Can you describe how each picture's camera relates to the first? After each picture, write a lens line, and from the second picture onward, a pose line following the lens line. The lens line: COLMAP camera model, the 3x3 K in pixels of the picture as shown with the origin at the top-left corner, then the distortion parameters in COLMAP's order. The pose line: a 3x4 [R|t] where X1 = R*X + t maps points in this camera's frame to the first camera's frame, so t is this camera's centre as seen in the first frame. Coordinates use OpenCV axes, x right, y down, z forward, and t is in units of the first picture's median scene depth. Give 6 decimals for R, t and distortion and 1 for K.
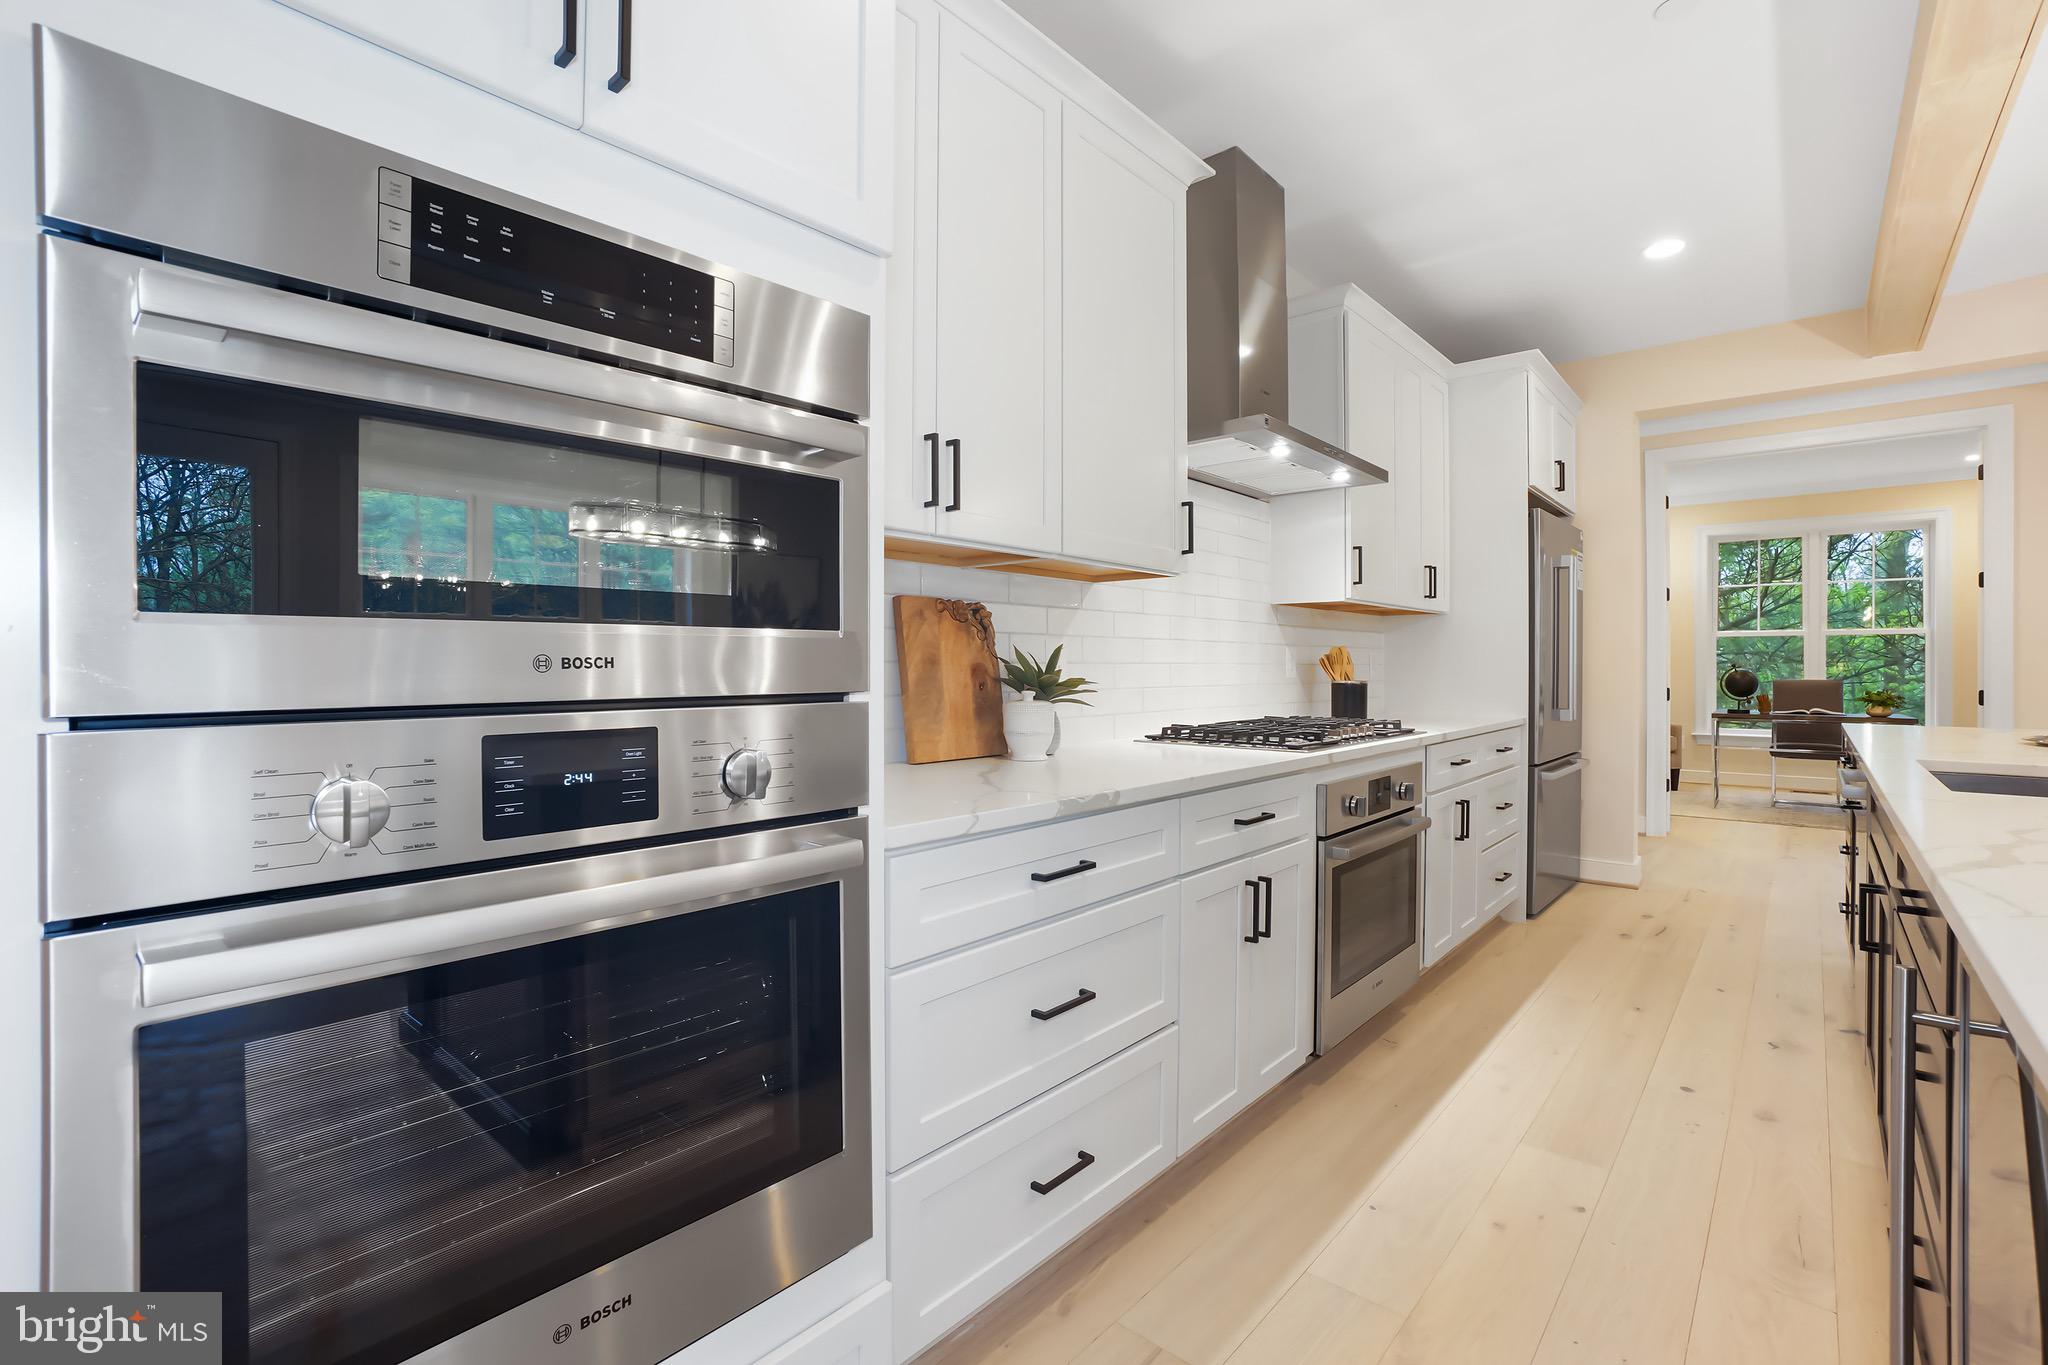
lens RADIAL K [[905.1, 0, 1030.2], [0, 905.1, 670.9], [0, 0, 1]] dist [-0.024994, 0.002085]
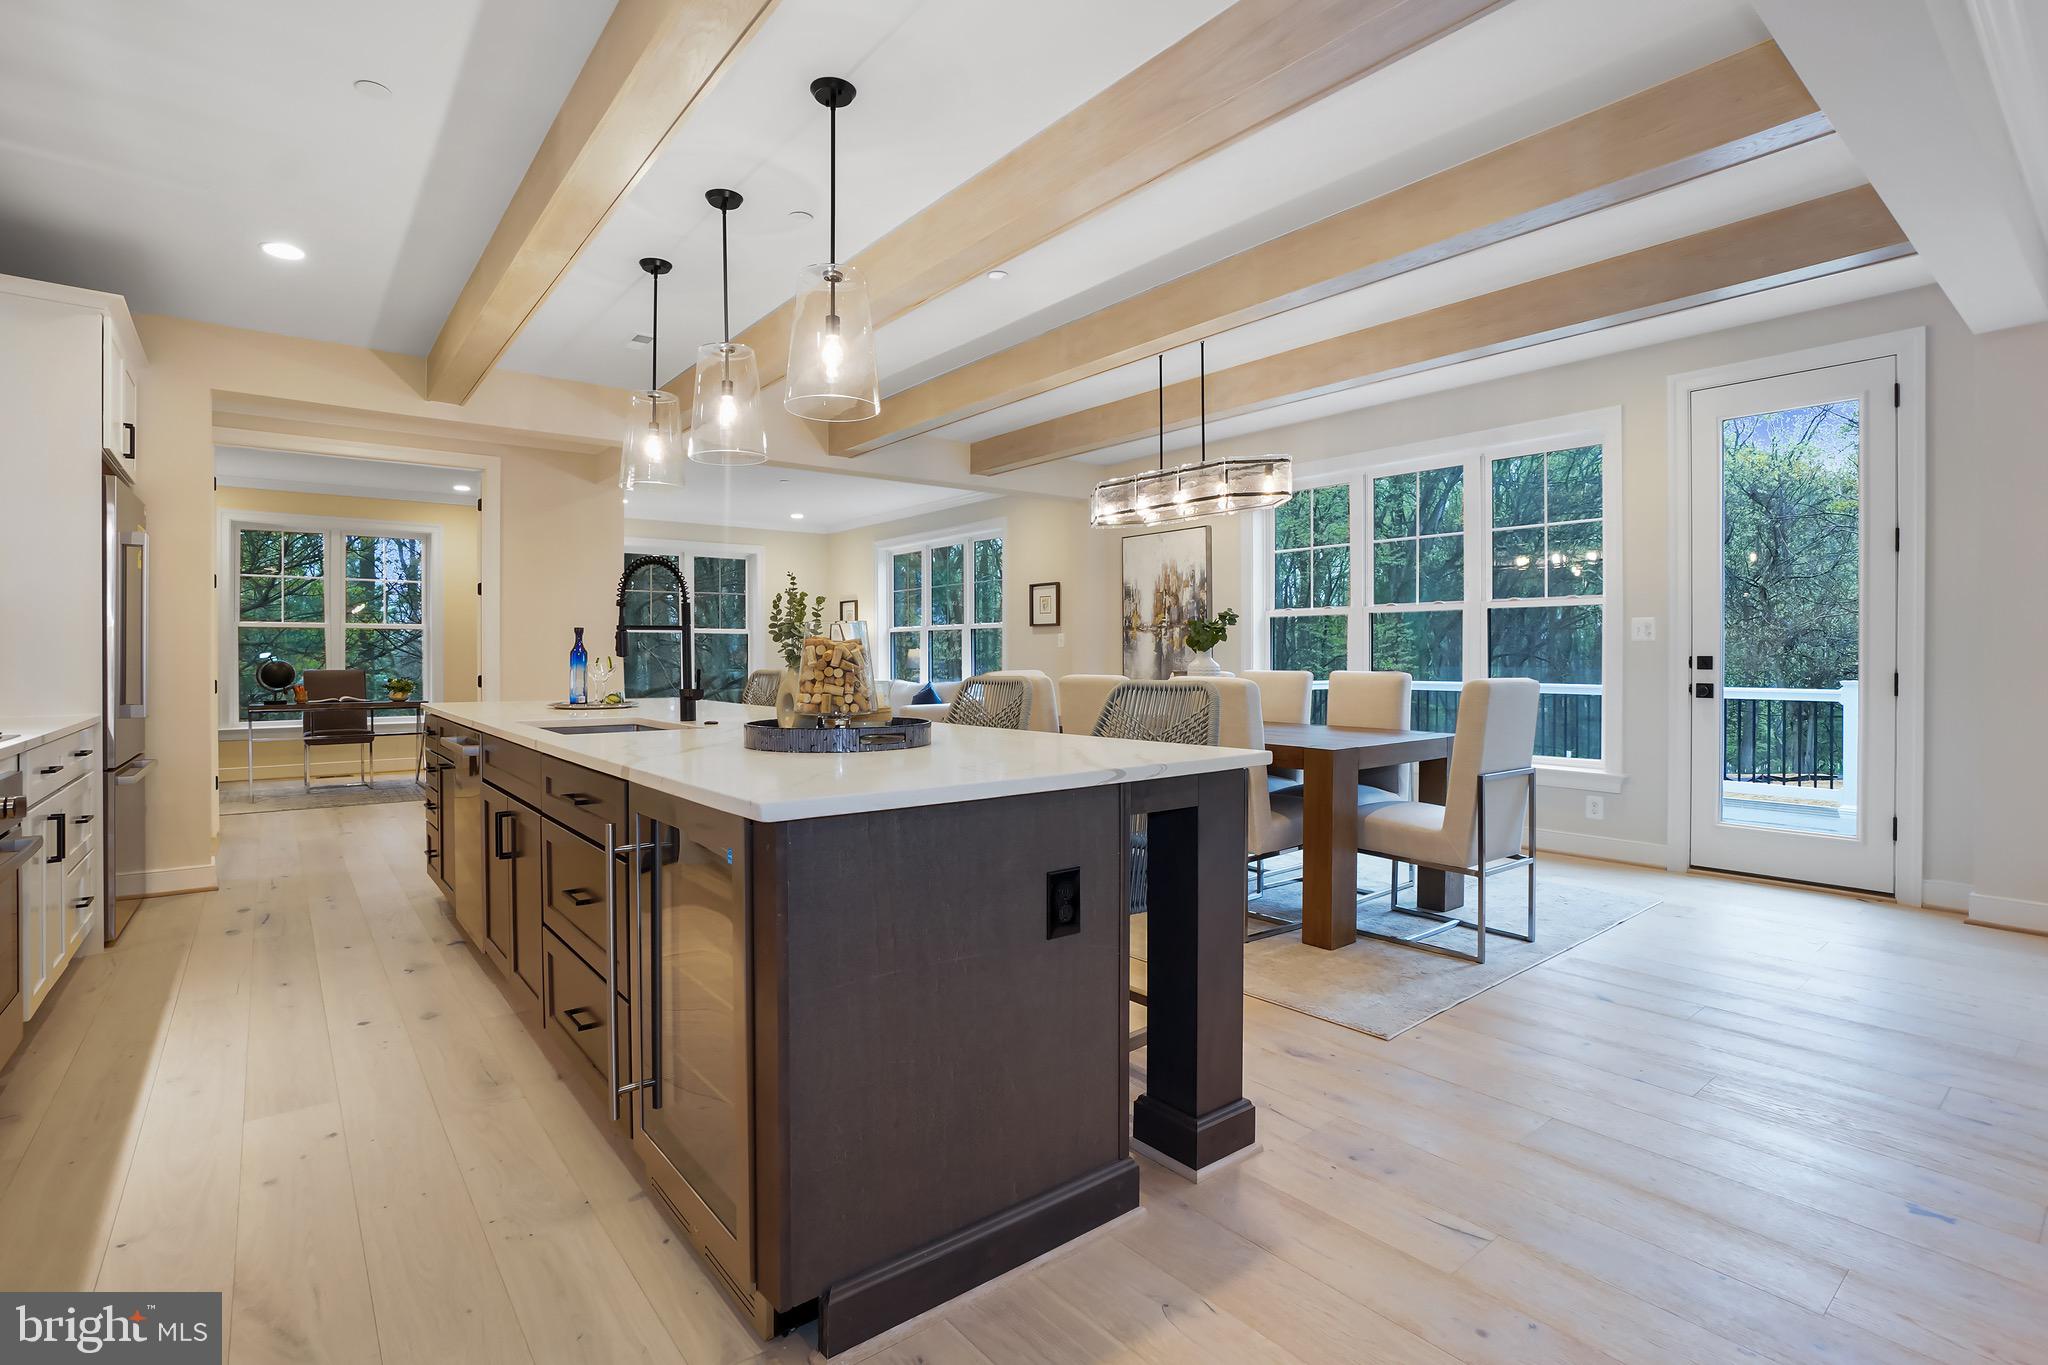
lens RADIAL K [[978.4, 0, 1024.6], [0, 978.4, 670.7], [0, 0, 1]] dist [0.000448, 0.000225]
pose [[0.185832, -0.012234, 0.982505, -0.213642], [0.005007, 0.999921, 0.011504, 0.002730], [-0.982569, 0.002782, 0.185879, -0.048417]]
